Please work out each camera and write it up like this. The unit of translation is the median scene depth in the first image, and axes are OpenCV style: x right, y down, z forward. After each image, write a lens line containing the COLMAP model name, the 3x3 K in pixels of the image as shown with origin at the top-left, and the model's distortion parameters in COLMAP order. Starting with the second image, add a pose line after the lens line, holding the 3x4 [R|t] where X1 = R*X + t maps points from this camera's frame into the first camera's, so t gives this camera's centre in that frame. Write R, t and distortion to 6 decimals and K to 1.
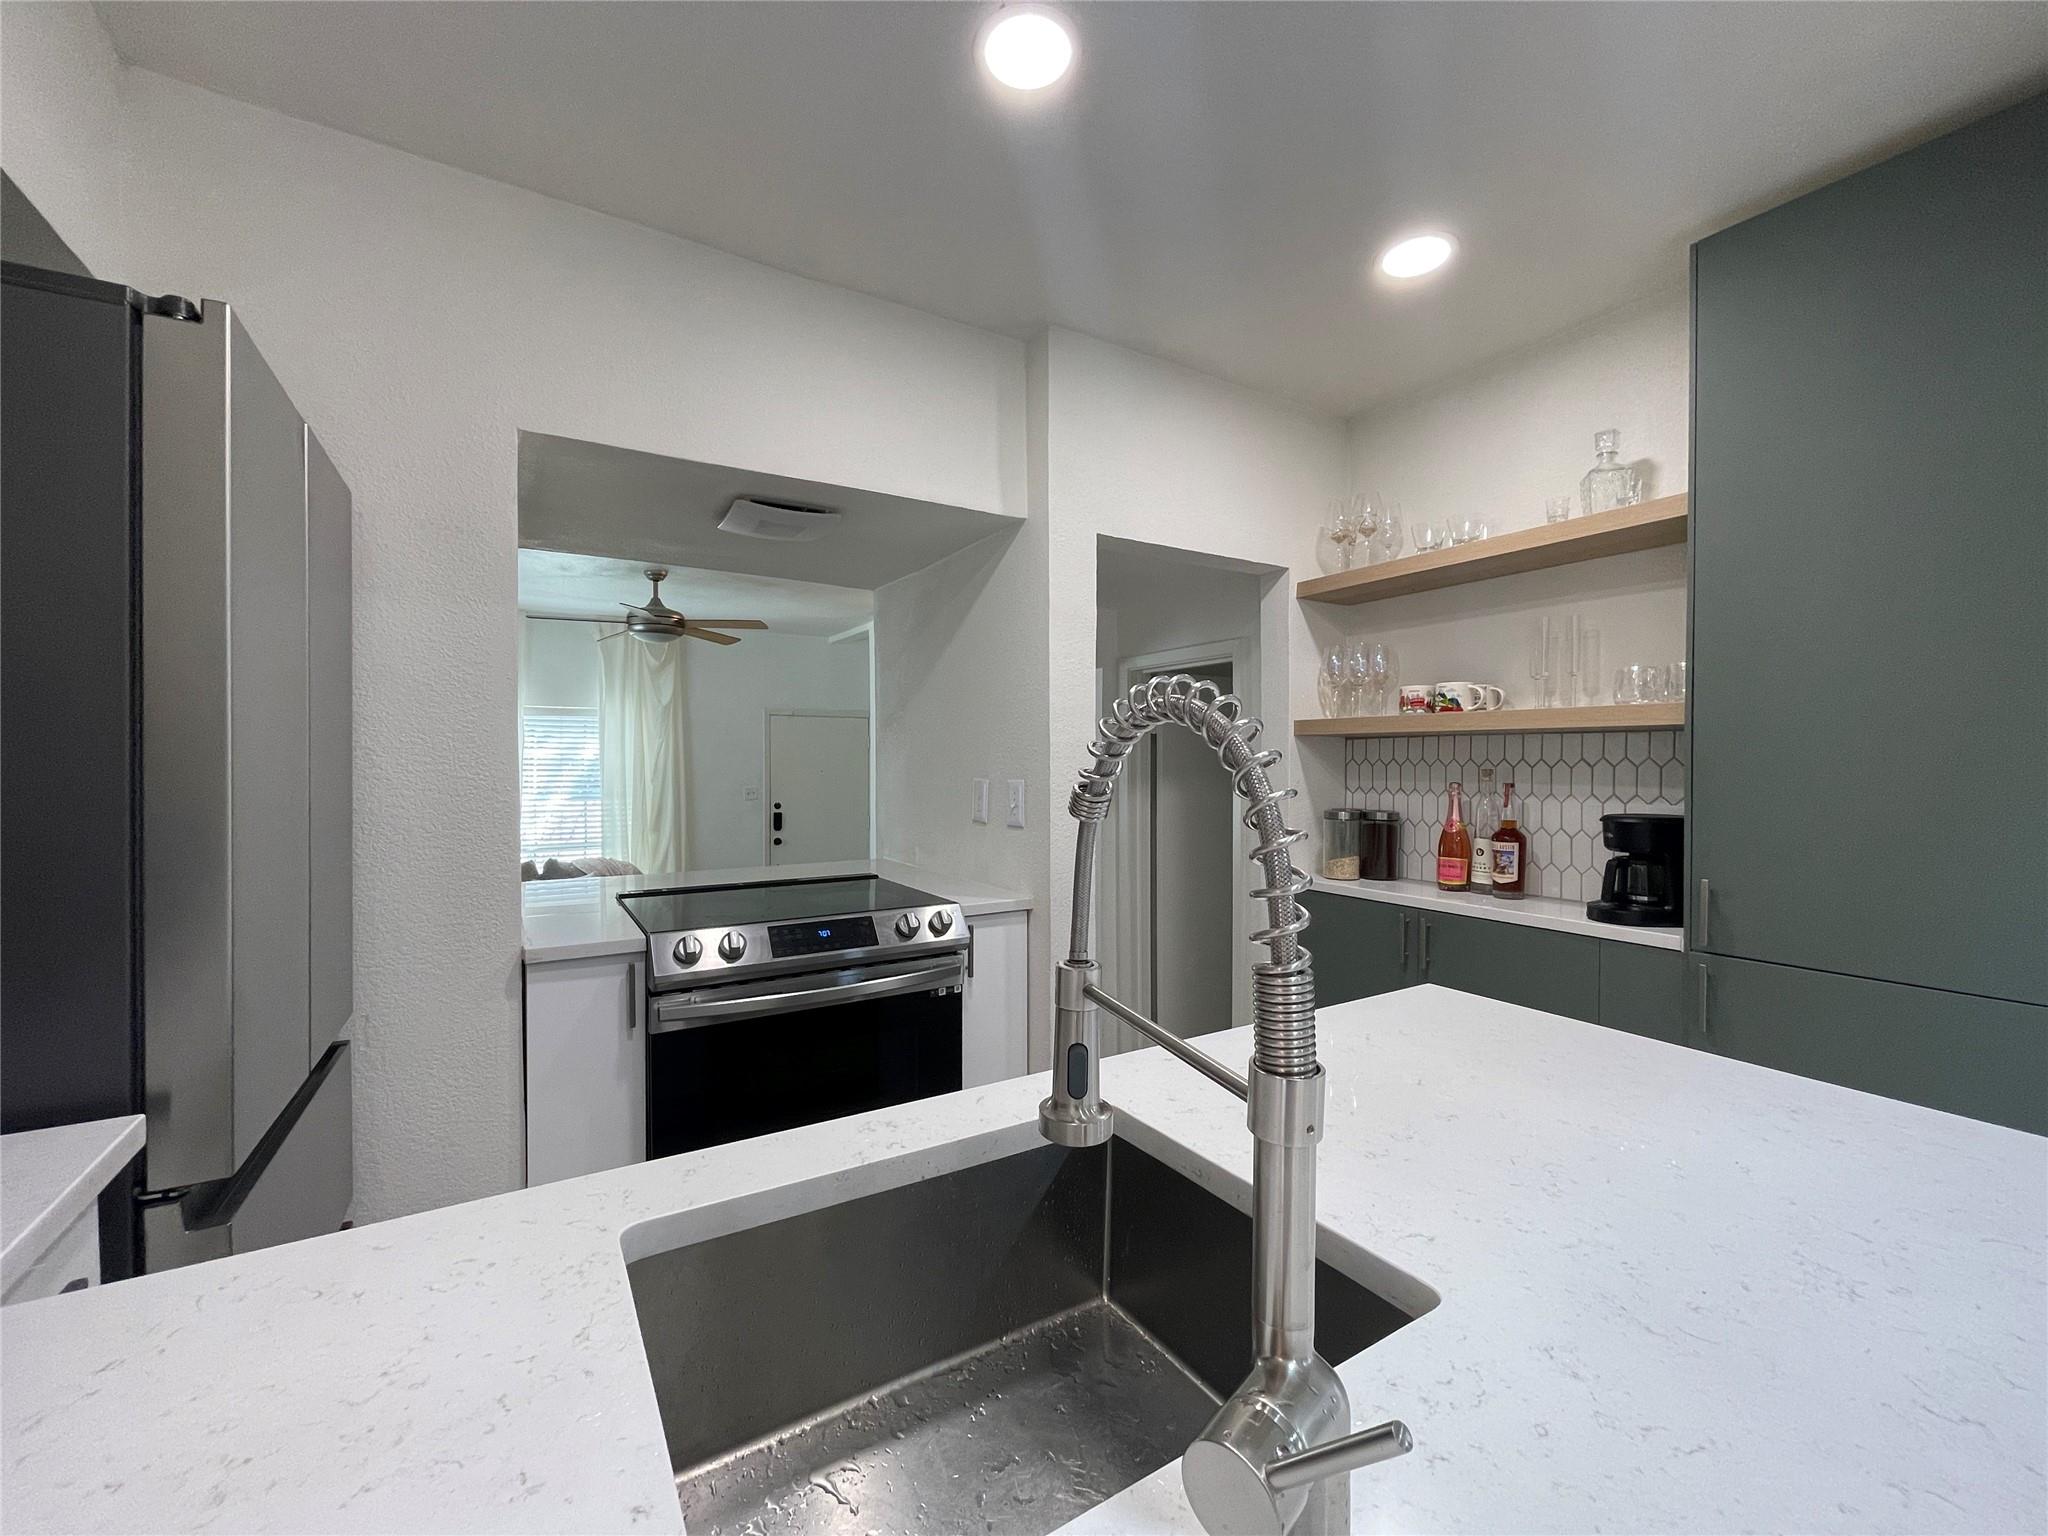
lens RADIAL K [[827.9, 0, 1022.1], [0, 827.9, 764.9], [0, 0, 1]] dist [-0.000735, -0.001038]
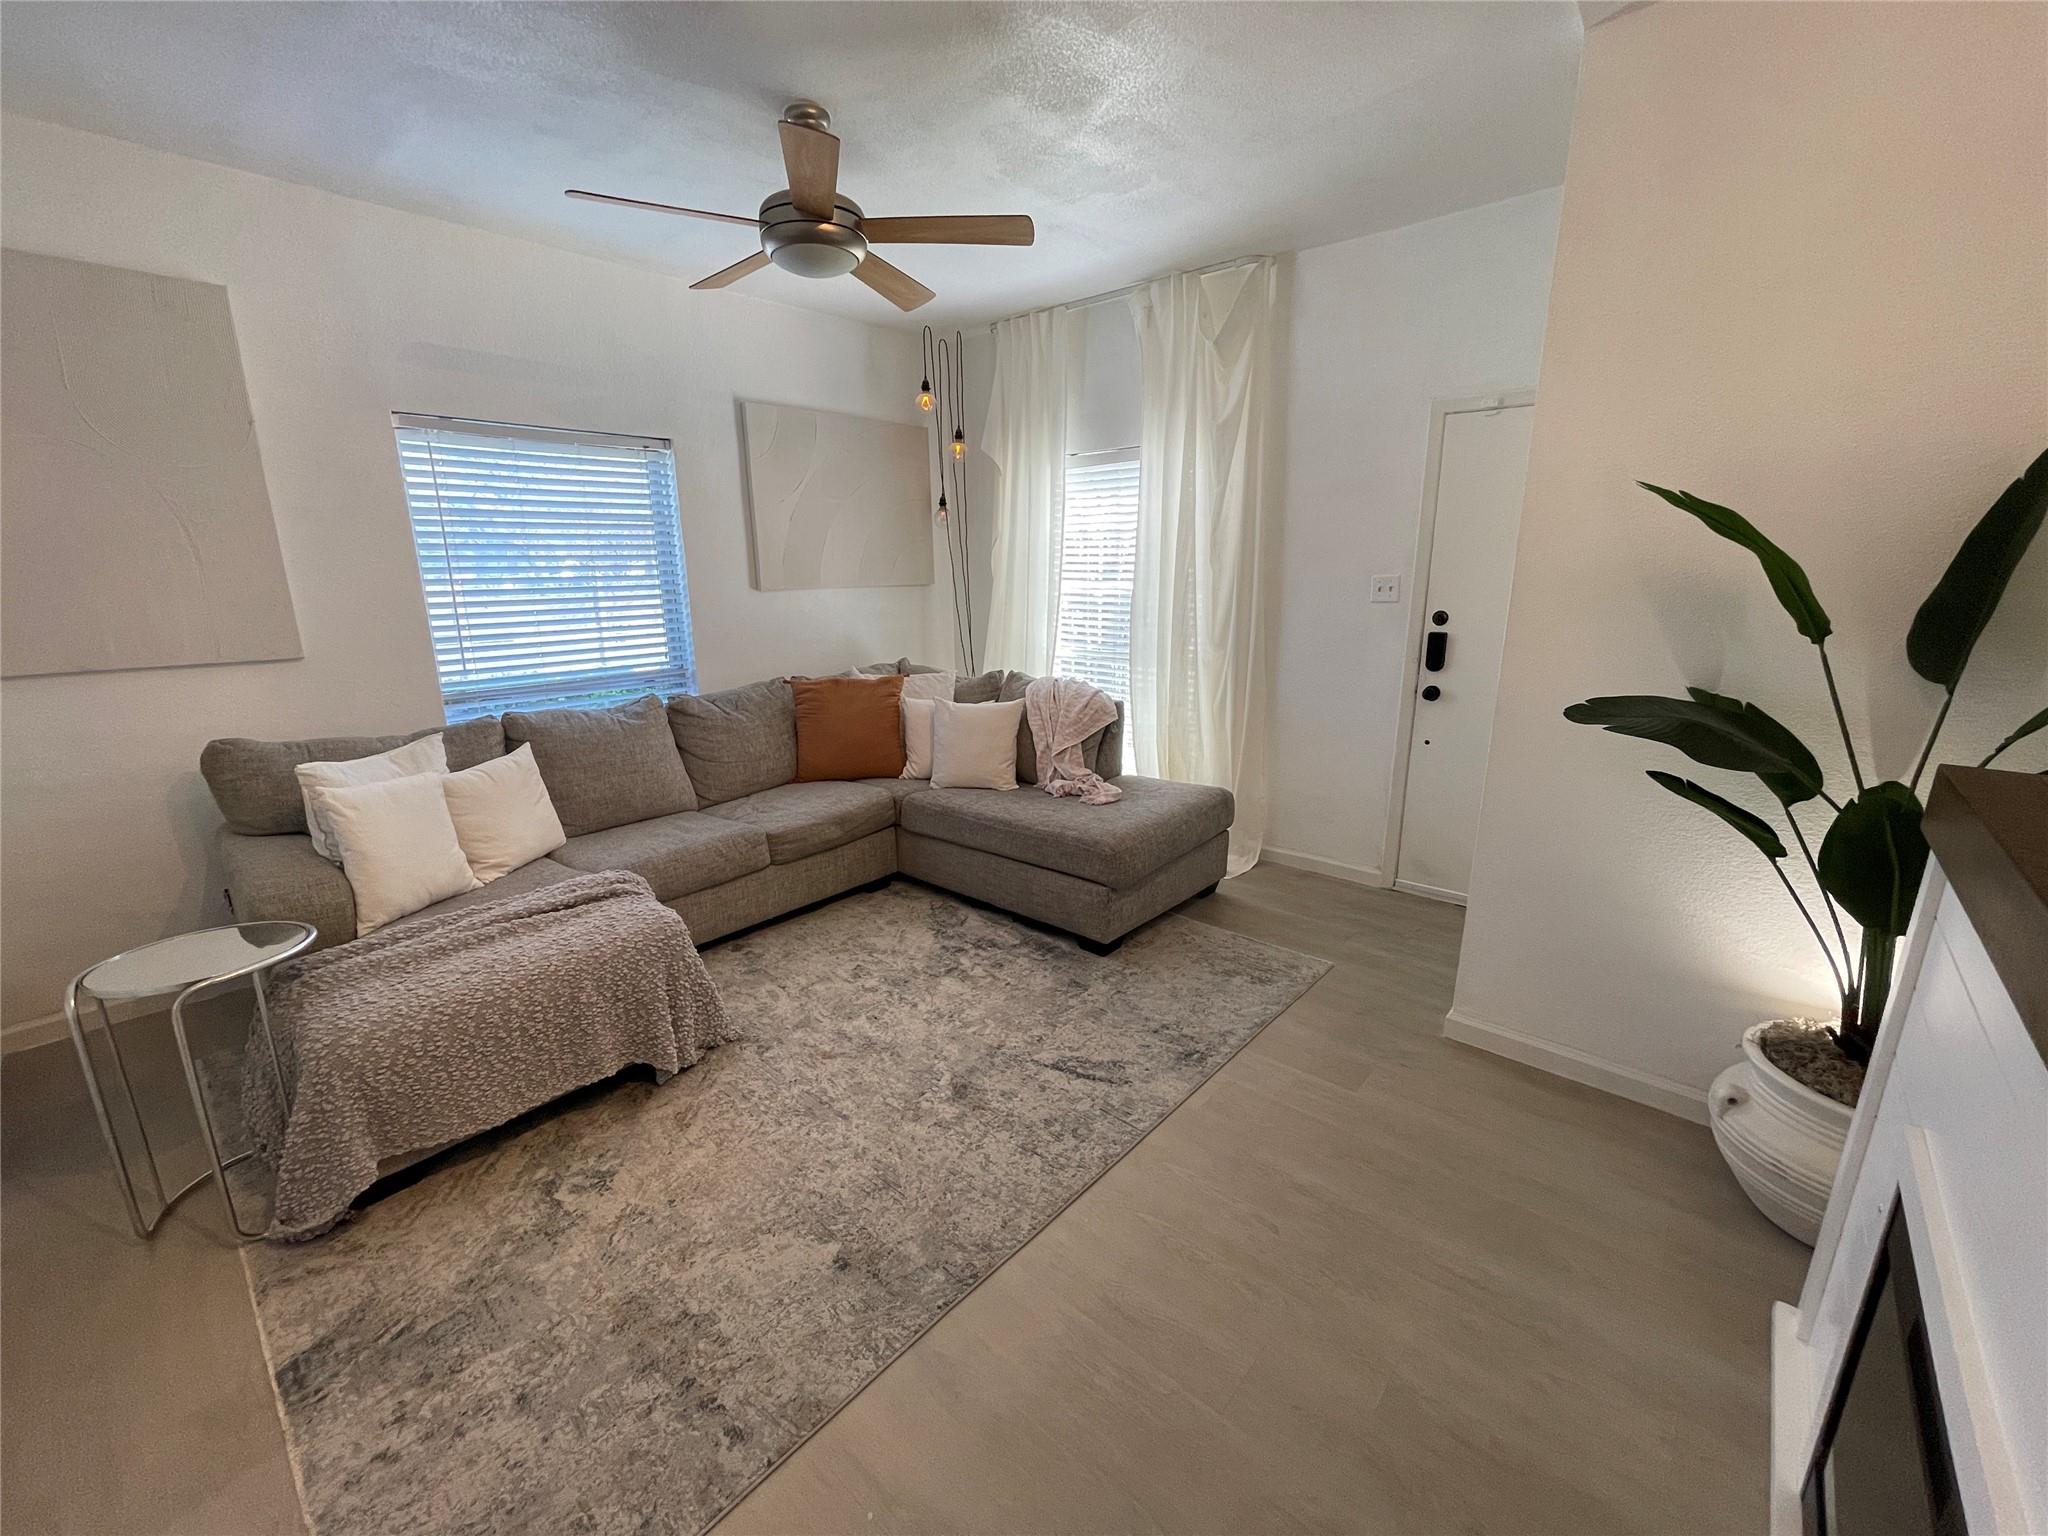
lens RADIAL K [[827.9, 0, 1009.2], [0, 827.9, 767.1], [0, 0, 1]] dist [-0.000735, -0.001038]
pose [[0.275817, 0.228734, -0.933598, 0.293274], [0.004914, 0.970926, 0.239331, 0.053544], [0.961197, -0.070599, 0.266674, 1.907944]]
